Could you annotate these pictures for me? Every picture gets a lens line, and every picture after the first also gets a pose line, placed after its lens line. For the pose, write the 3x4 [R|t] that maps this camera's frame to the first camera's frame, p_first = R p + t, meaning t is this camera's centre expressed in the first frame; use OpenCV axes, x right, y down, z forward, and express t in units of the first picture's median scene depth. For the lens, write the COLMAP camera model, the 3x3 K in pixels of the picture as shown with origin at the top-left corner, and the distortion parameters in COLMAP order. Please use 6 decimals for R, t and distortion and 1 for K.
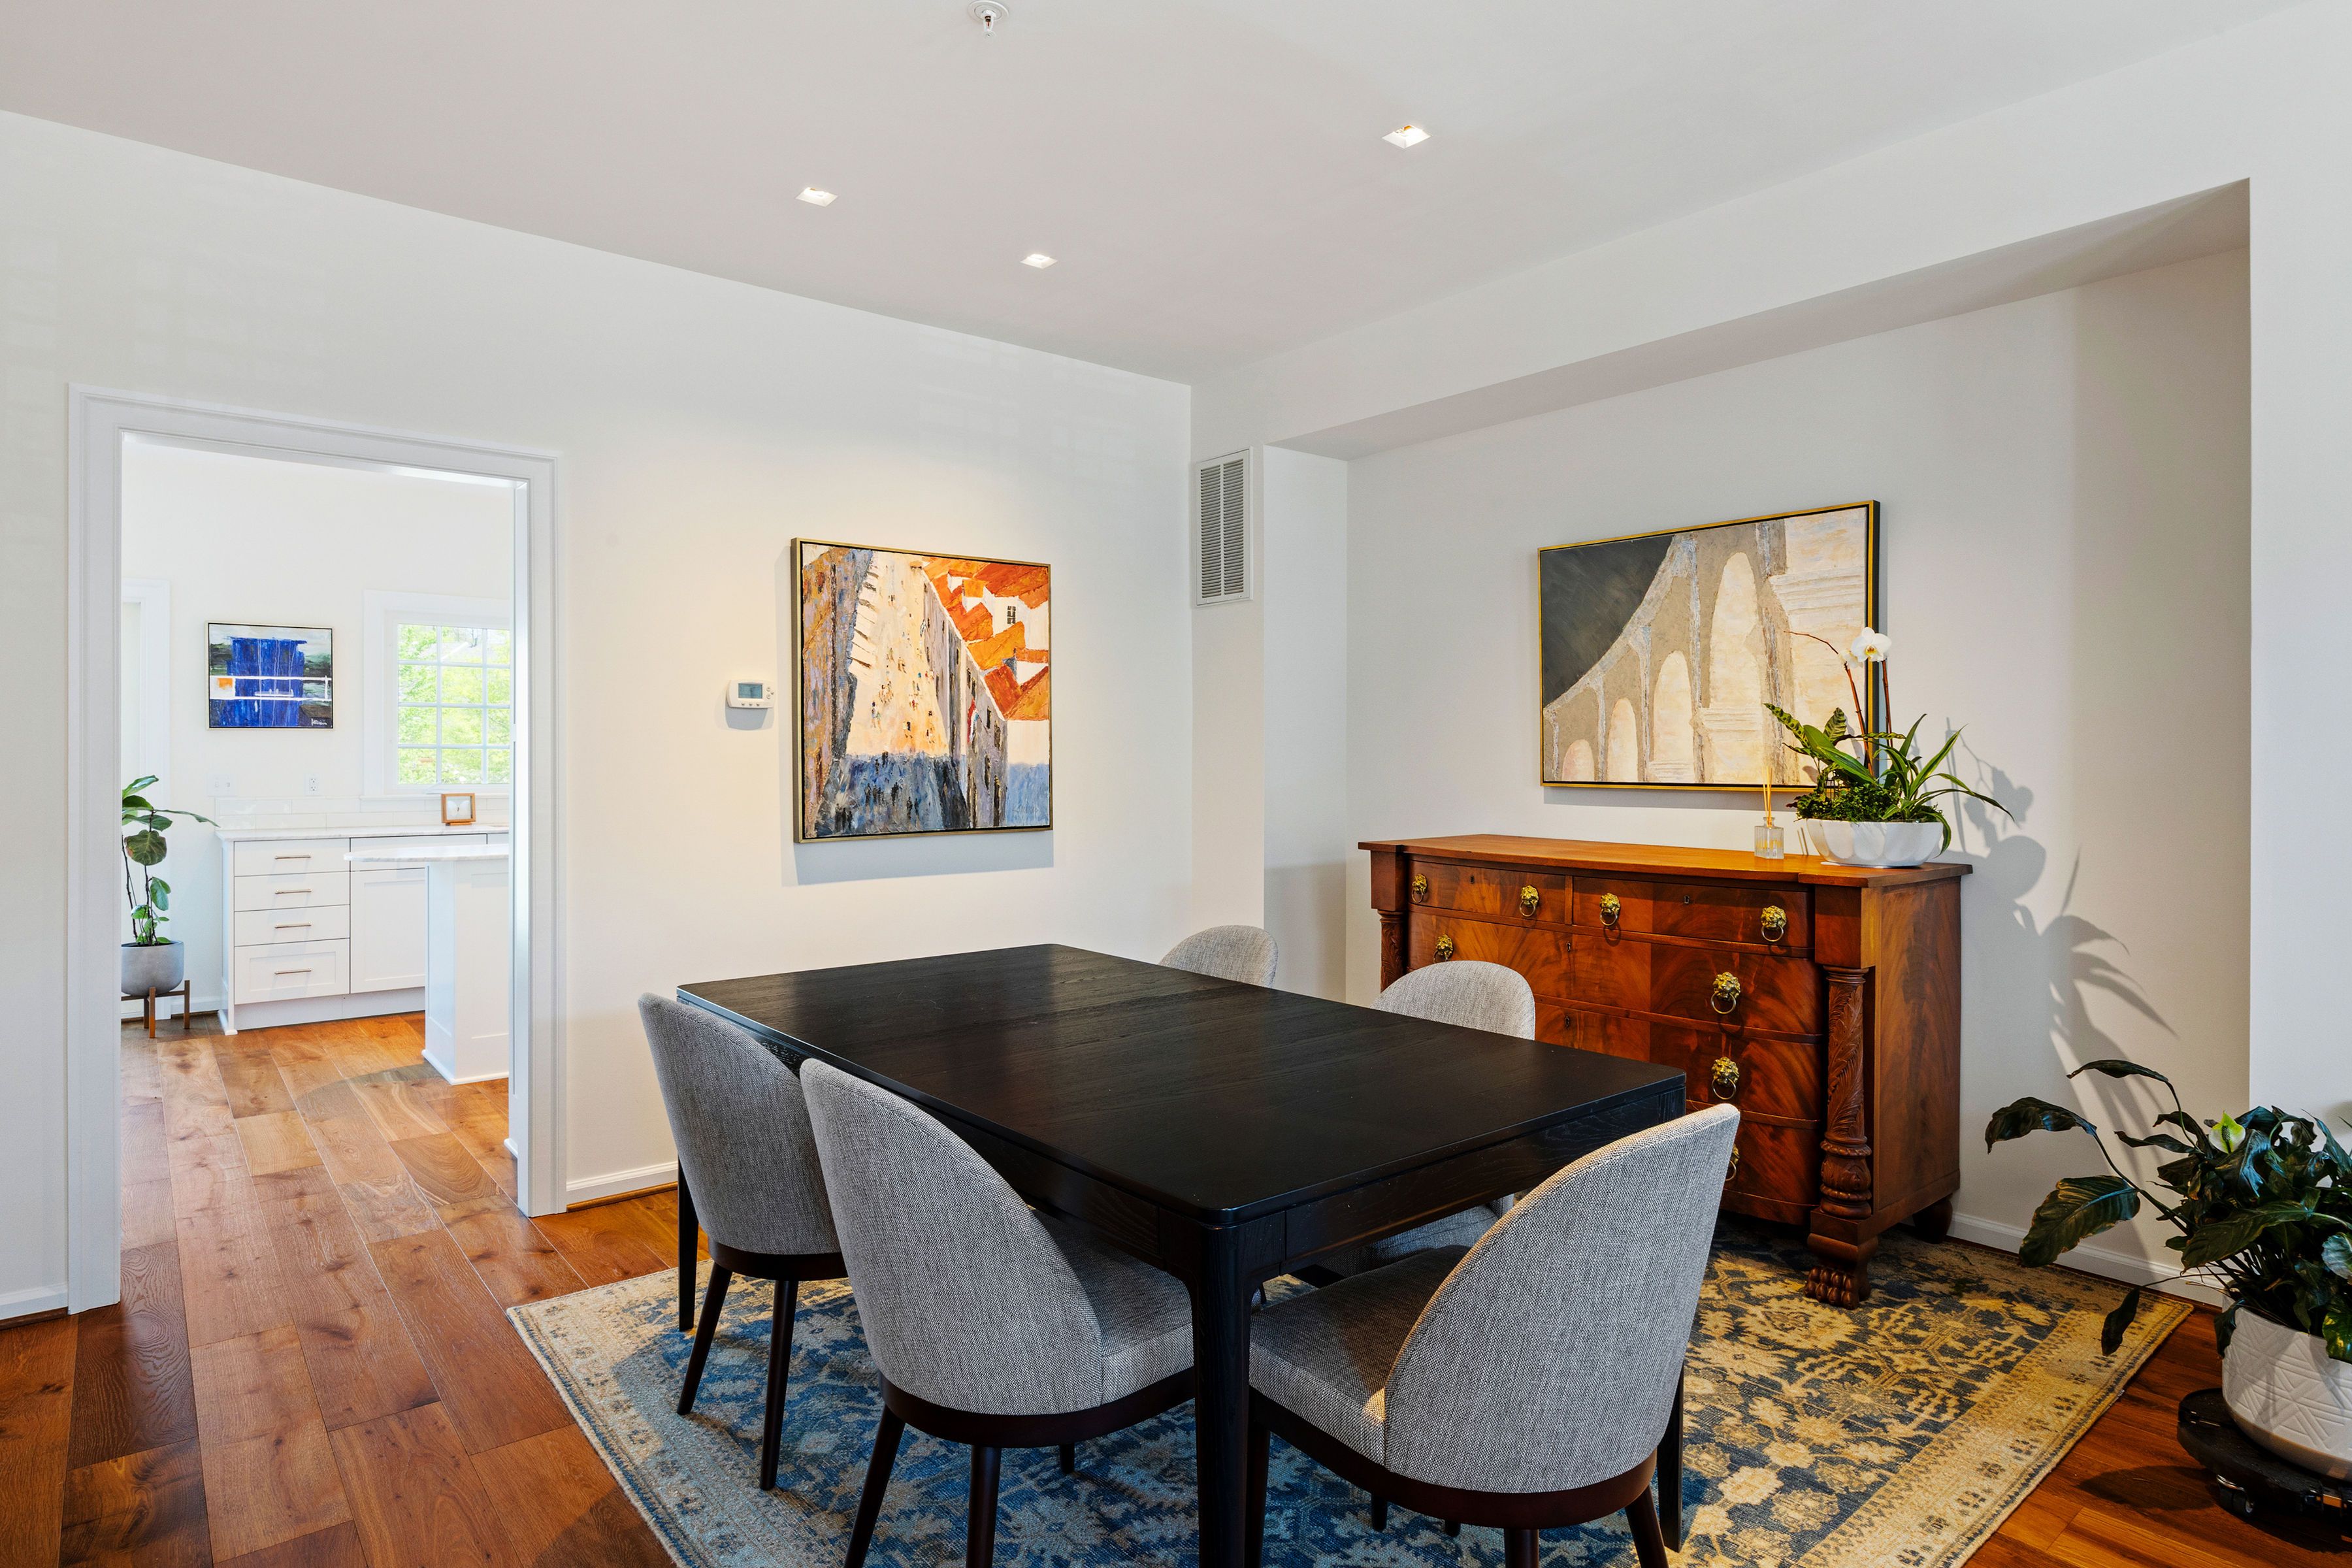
lens RADIAL K [[1267.7, 0, 1173.5], [0, 1267.7, 762.8], [0, 0, 1]] dist [-0.001331, -0.000099]
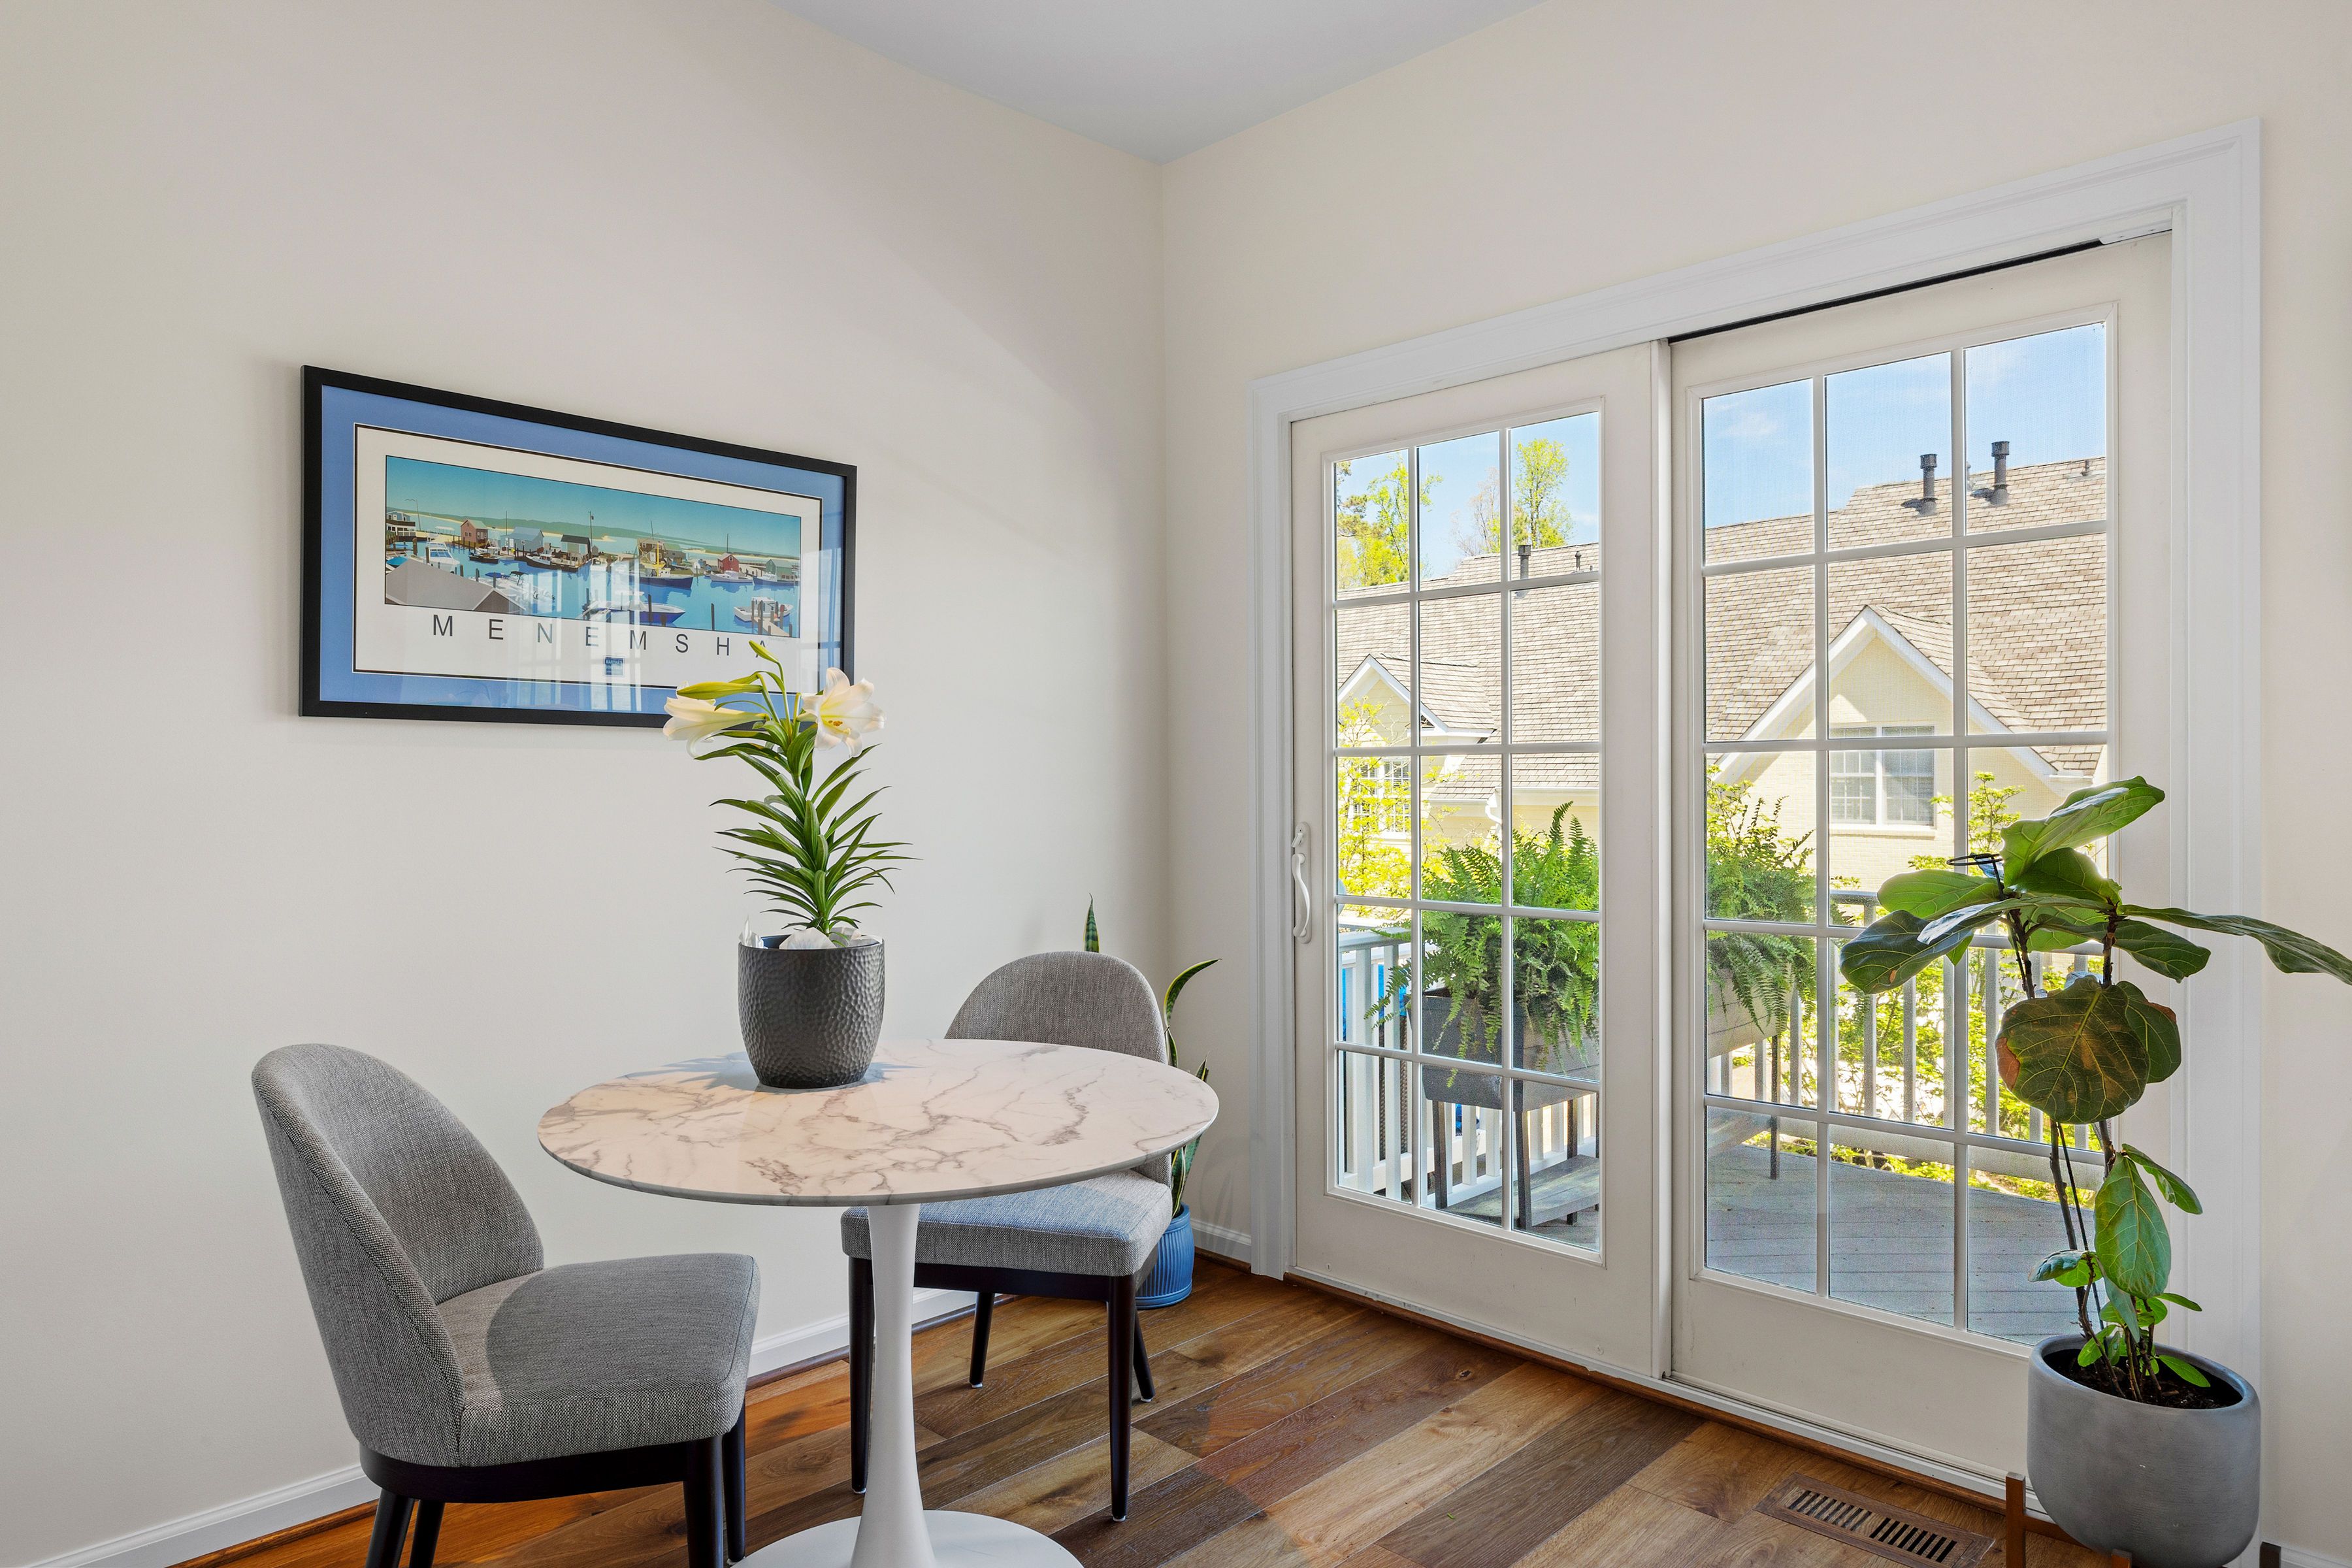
lens RADIAL K [[1433.2, 0, 1154.1], [0, 1433.2, 785.8], [0, 0, 1]] dist [-0.002927, 0.000901]
pose [[0.097156, 0.002737, -0.995265, -0.464136], [0.003335, 0.999990, 0.003075, 0.008504], [0.995264, -0.003618, 0.097146, 0.684177]]
